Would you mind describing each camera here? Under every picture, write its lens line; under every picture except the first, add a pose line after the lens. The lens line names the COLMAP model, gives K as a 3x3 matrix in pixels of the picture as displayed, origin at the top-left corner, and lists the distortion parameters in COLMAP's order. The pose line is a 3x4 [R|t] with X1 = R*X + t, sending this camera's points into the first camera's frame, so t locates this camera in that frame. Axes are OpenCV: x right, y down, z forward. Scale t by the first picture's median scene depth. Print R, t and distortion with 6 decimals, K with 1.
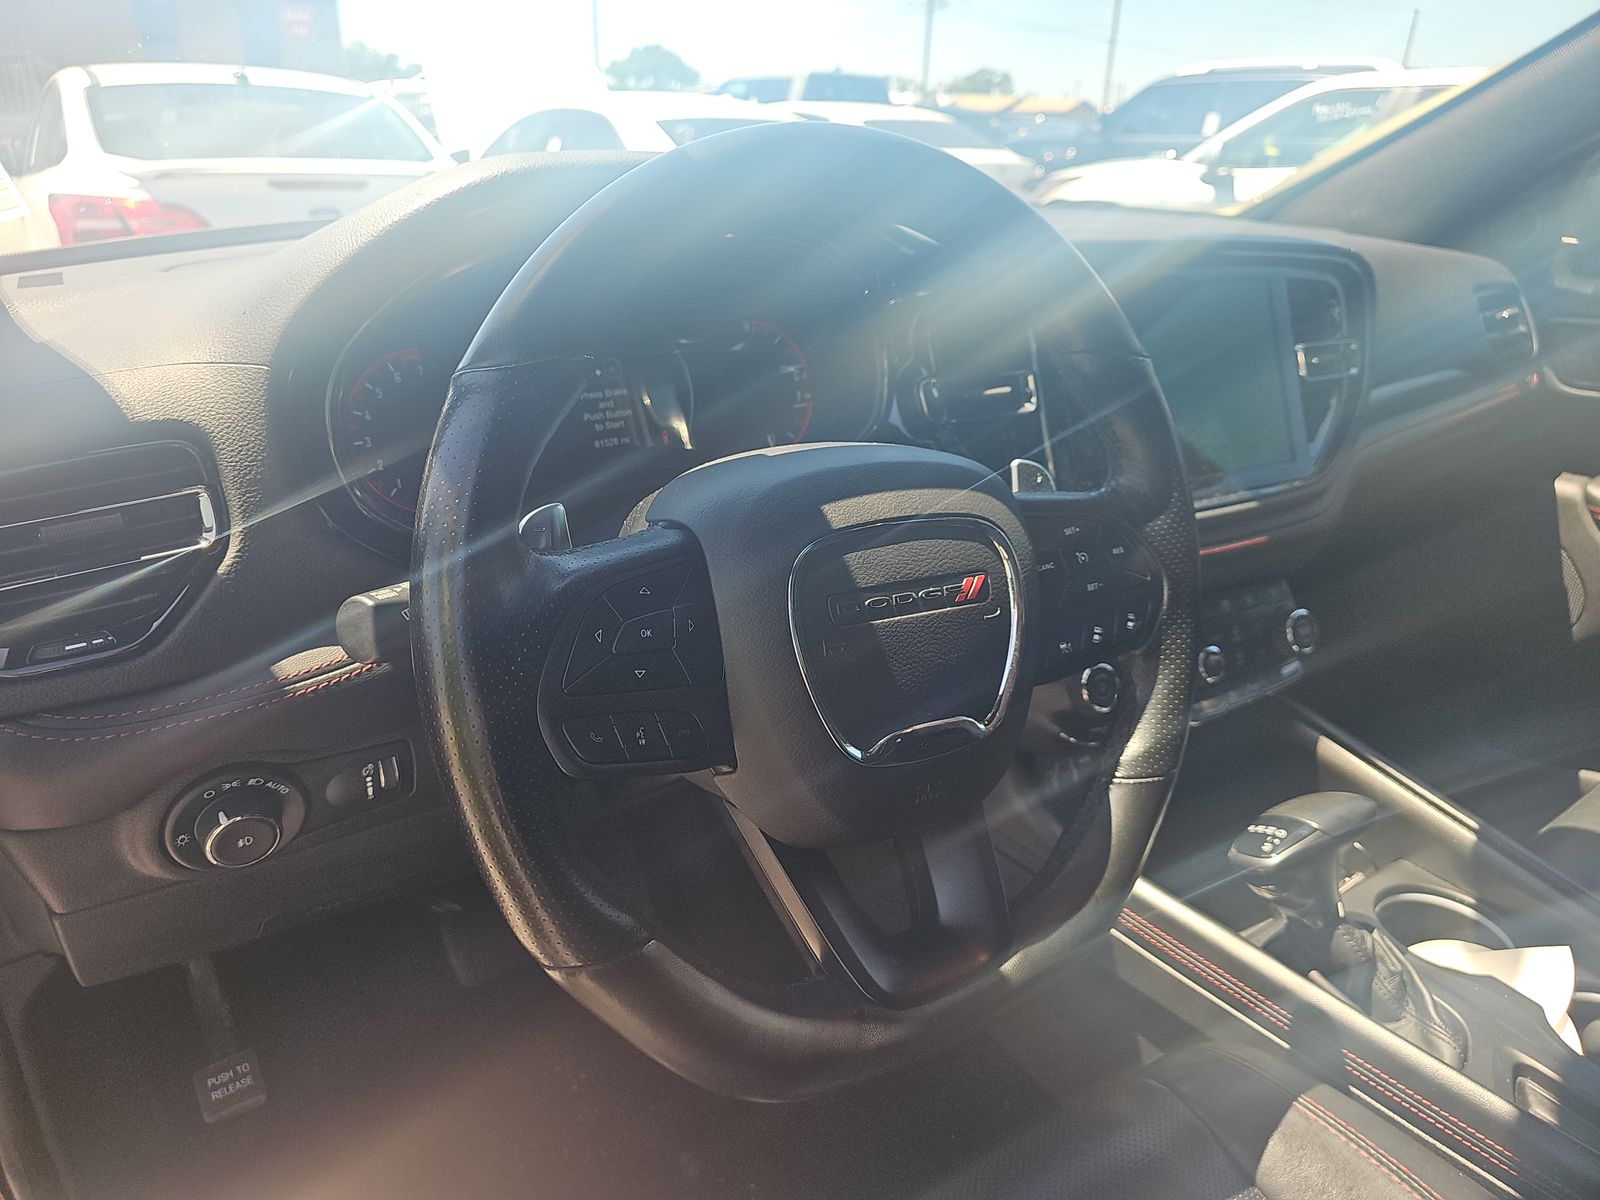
lens RADIAL K [[1051.0, 0, 786.6], [0, 1051.0, 583.8], [0, 0, 1]] dist [0.039735, -0.029874]
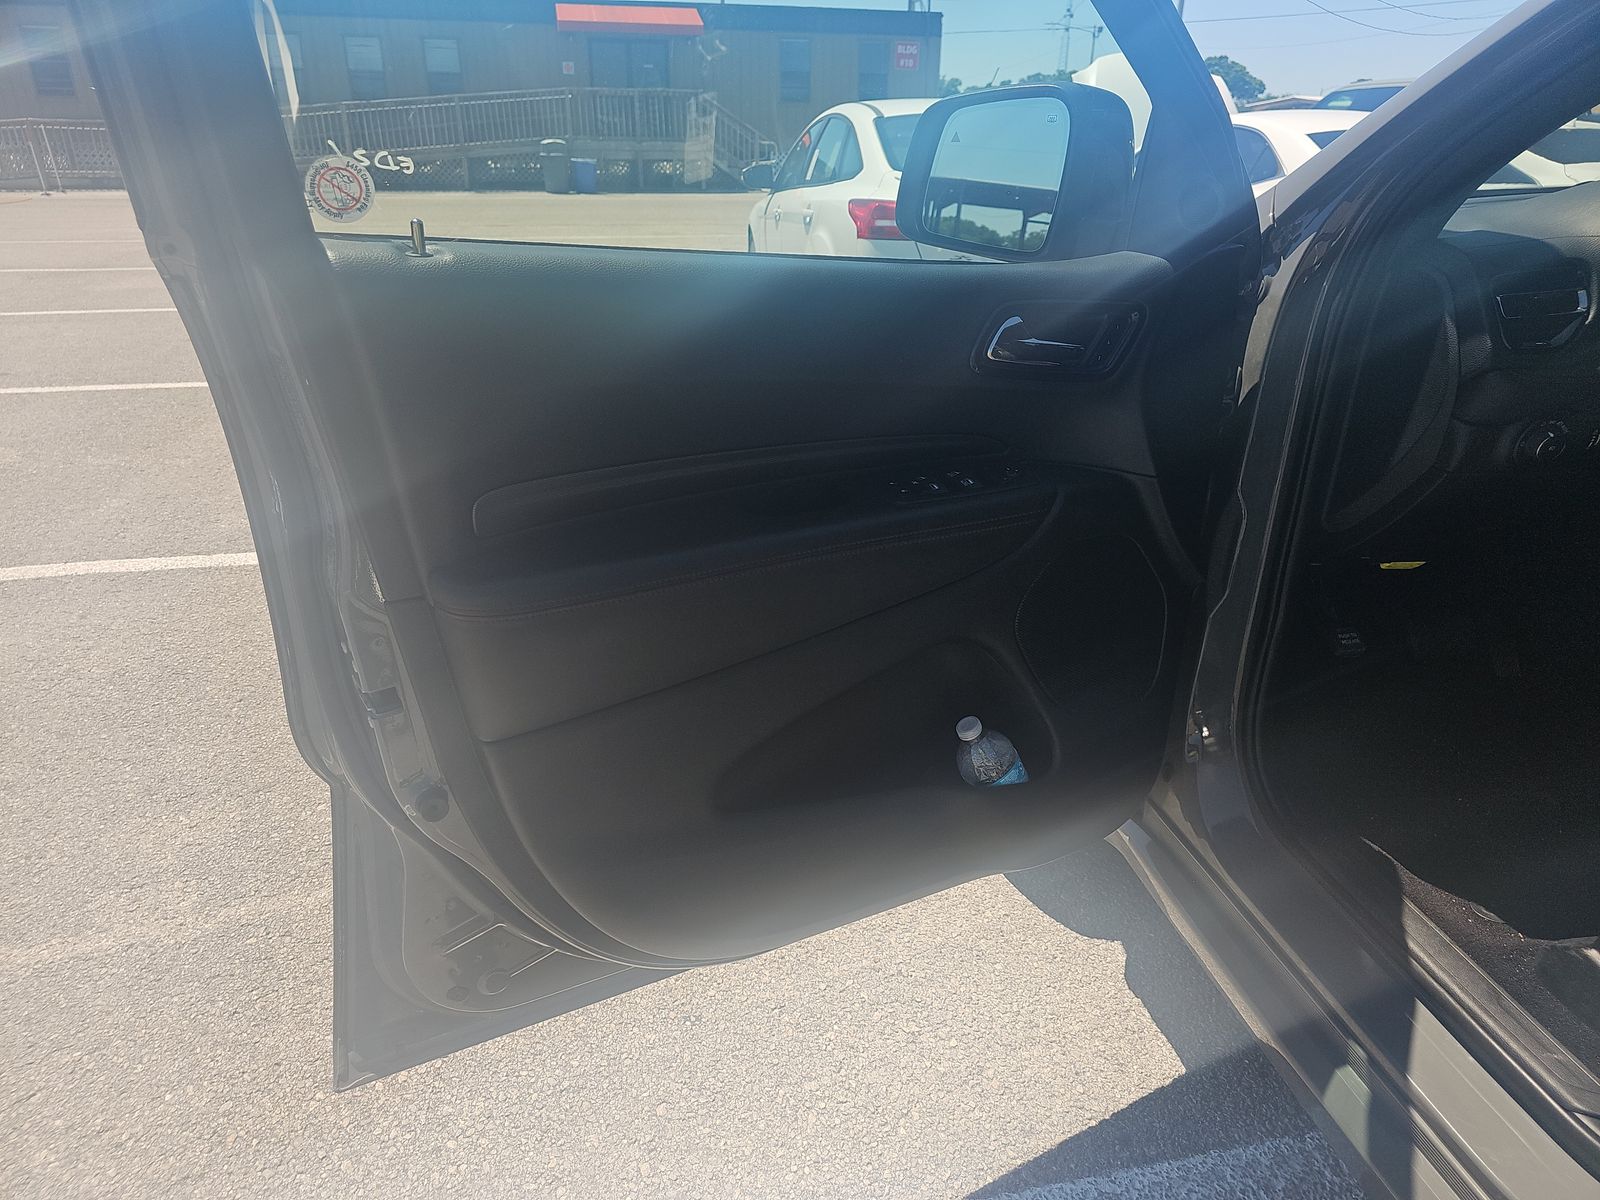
lens RADIAL K [[1051.0, 0, 807.6], [0, 1051.0, 608.6], [0, 0, 1]] dist [0.039735, -0.029874]
pose [[0.904575, 0.158090, -0.395920, -1.136855], [-0.156466, 0.987004, 0.036624, 0.854652], [0.396564, 0.028819, 0.917554, -1.937742]]
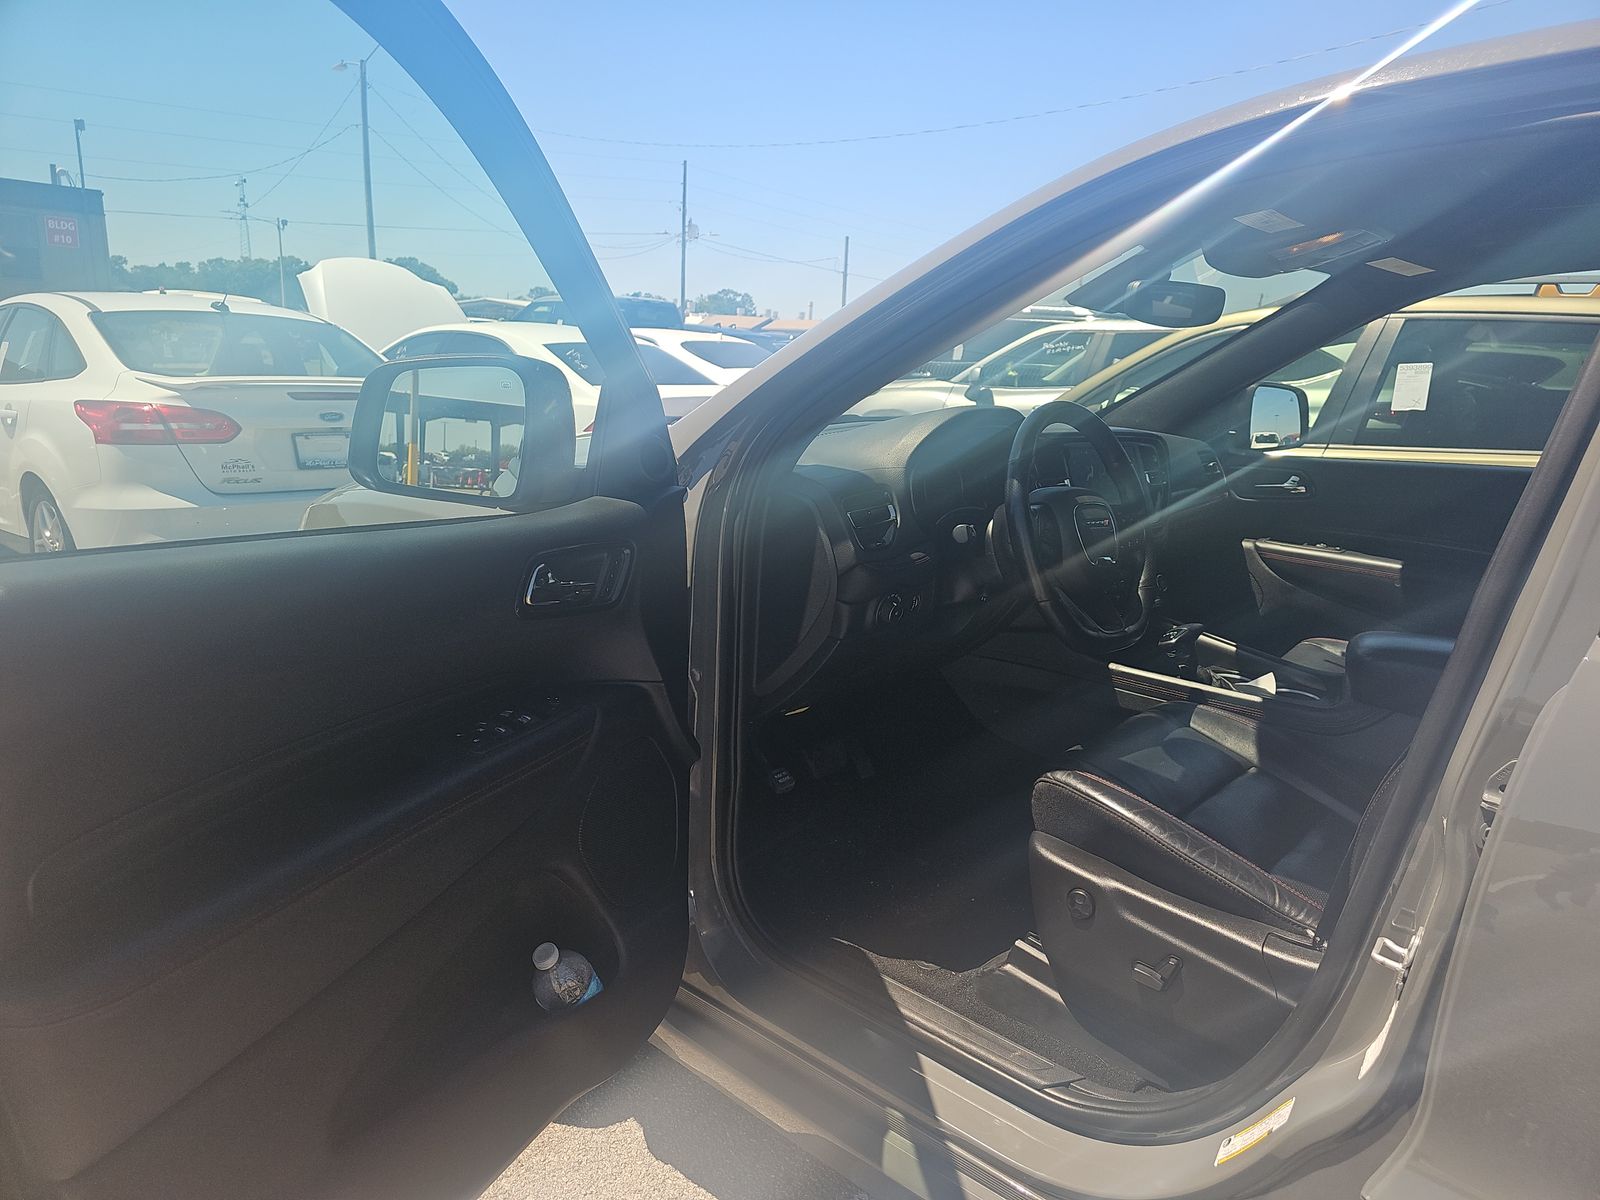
lens RADIAL K [[1051.0, 0, 812.3], [0, 1051.0, 595.9], [0, 0, 1]] dist [0.039735, -0.029874]
pose [[0.969910, -0.039119, 0.240302, -1.710146], [0.079013, 0.984160, -0.158701, 0.768199], [-0.230288, 0.172912, 0.957637, -2.215325]]
